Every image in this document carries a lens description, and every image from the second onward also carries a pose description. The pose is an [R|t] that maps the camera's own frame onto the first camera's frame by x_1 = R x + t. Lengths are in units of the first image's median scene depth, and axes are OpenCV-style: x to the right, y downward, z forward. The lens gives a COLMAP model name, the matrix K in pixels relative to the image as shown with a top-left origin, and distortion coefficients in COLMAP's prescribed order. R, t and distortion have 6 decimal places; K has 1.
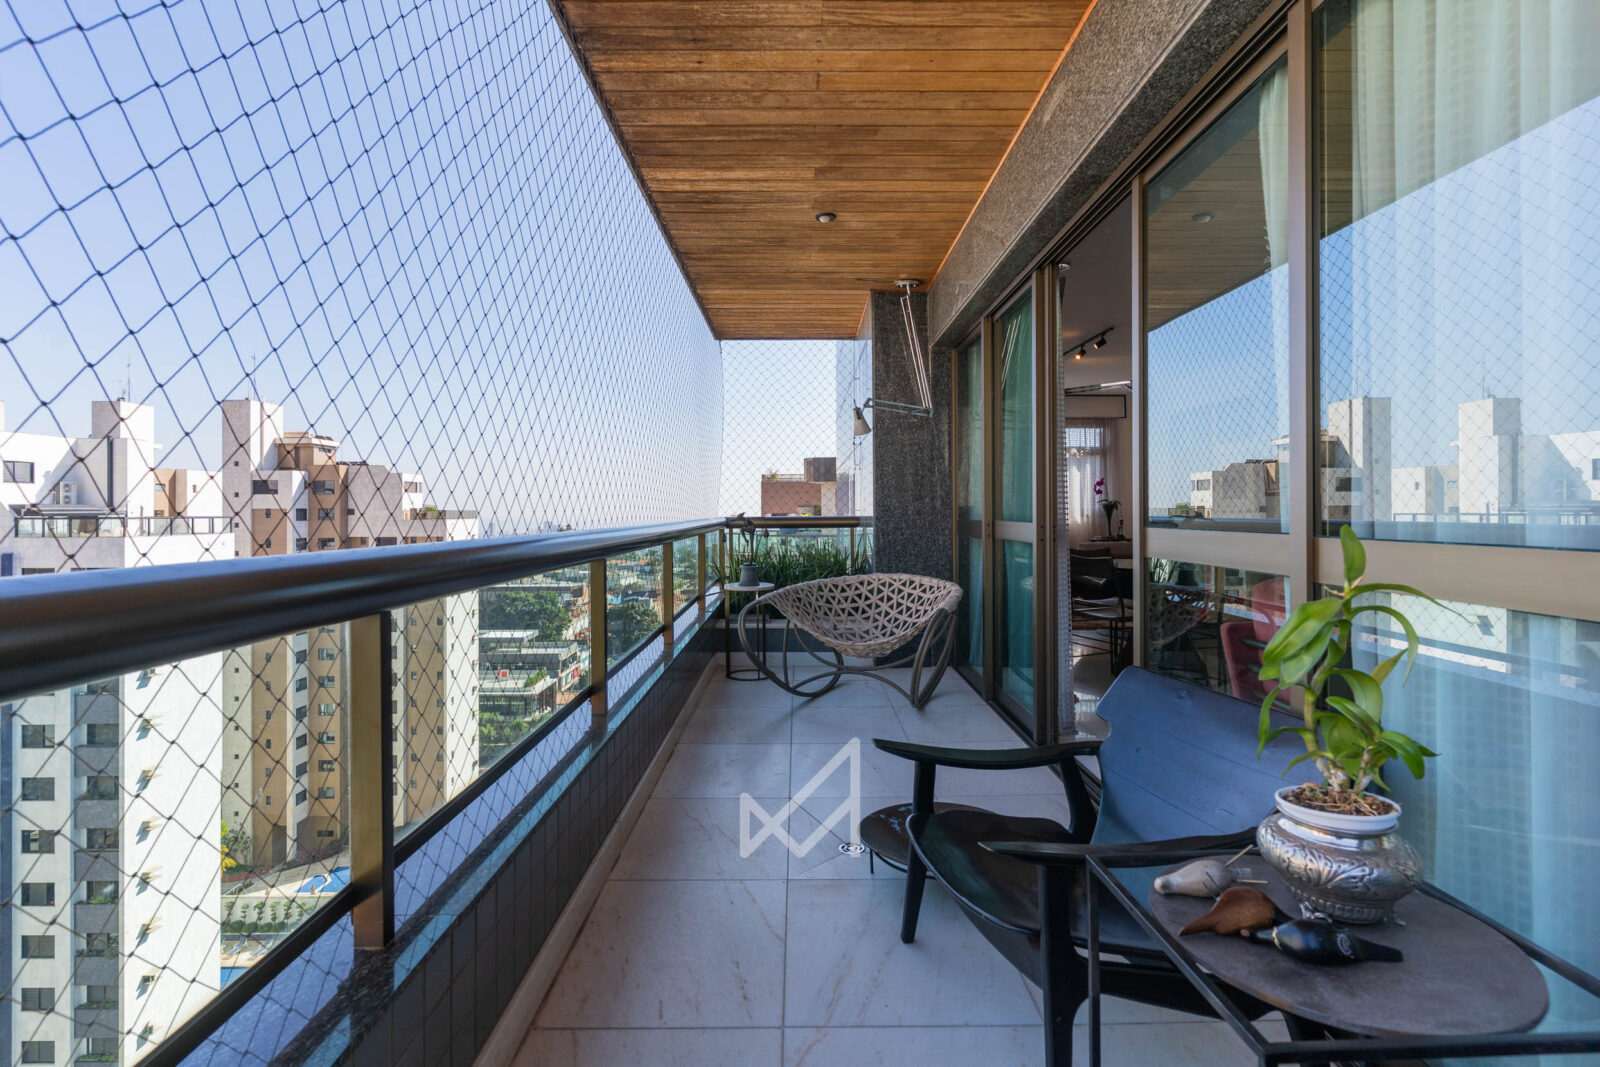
lens RADIAL K [[767.3, 0, 802.2], [0, 767.3, 517.6], [0, 0, 1]] dist [0.003781, -0.000516]
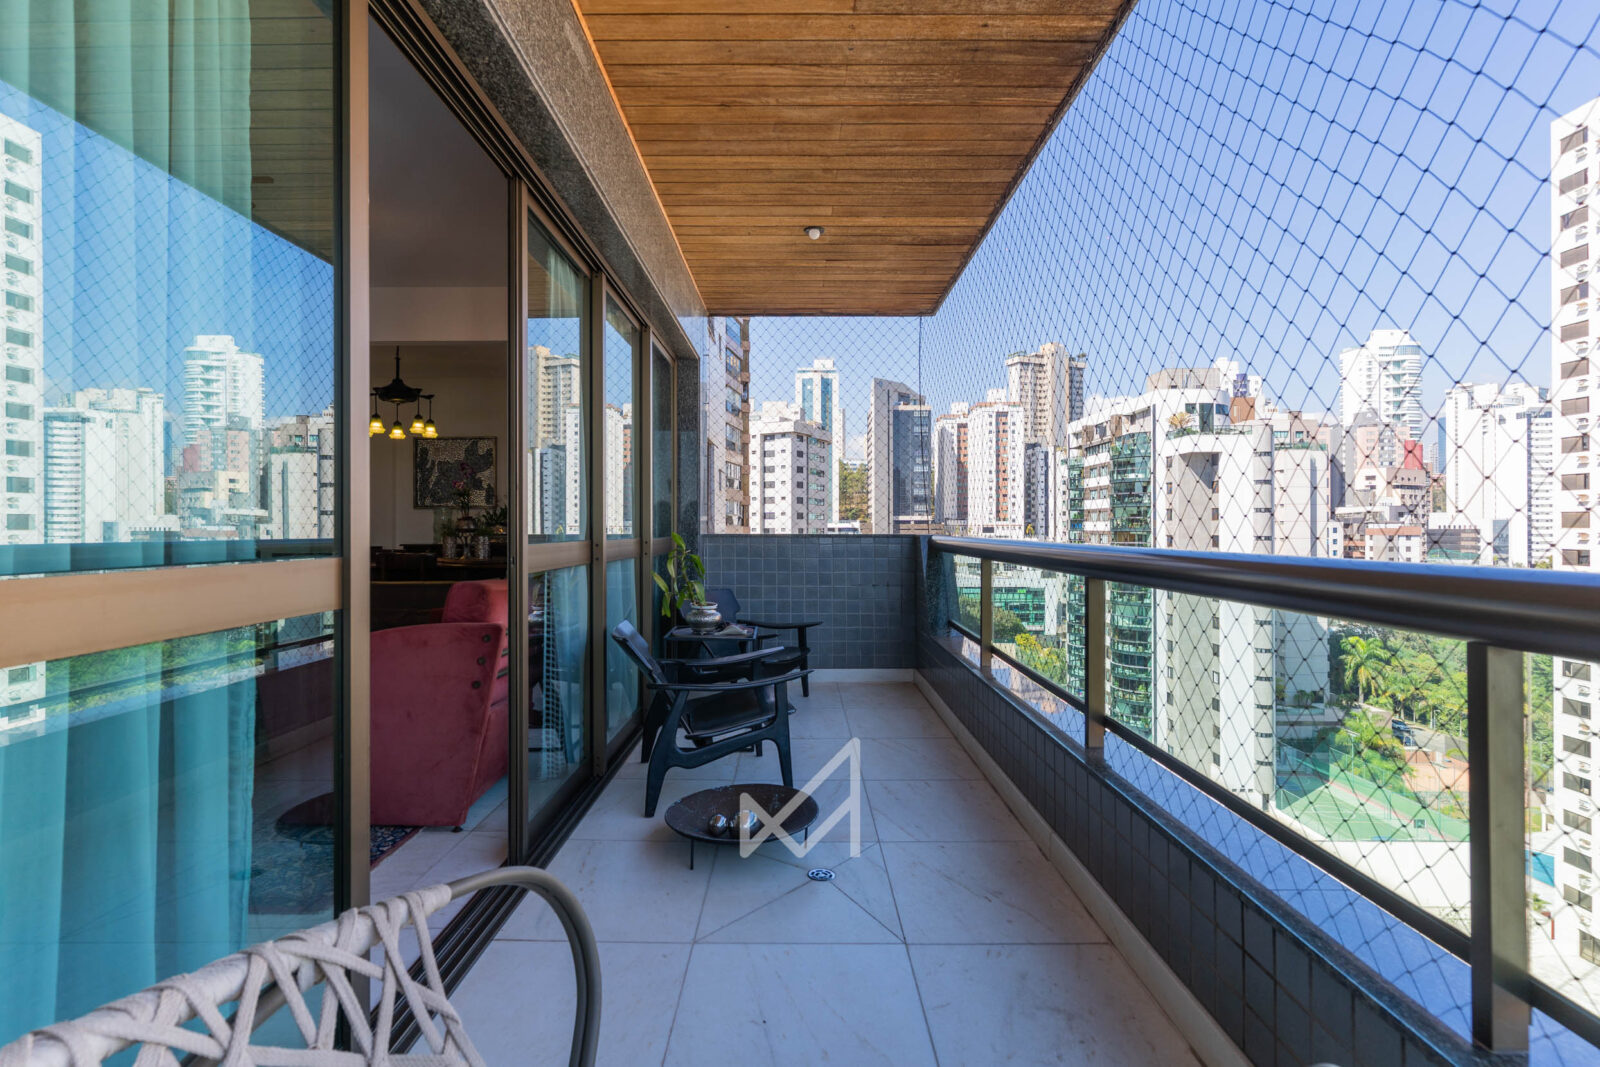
lens RADIAL K [[767.3, 0, 813.9], [0, 767.3, 529.8], [0, 0, 1]] dist [0.003781, -0.000516]
pose [[-0.999798, 0.005968, -0.019210, 0.091383], [0.006043, 0.999975, -0.003802, -0.002912], [0.019186, -0.003917, -0.999808, 1.979486]]
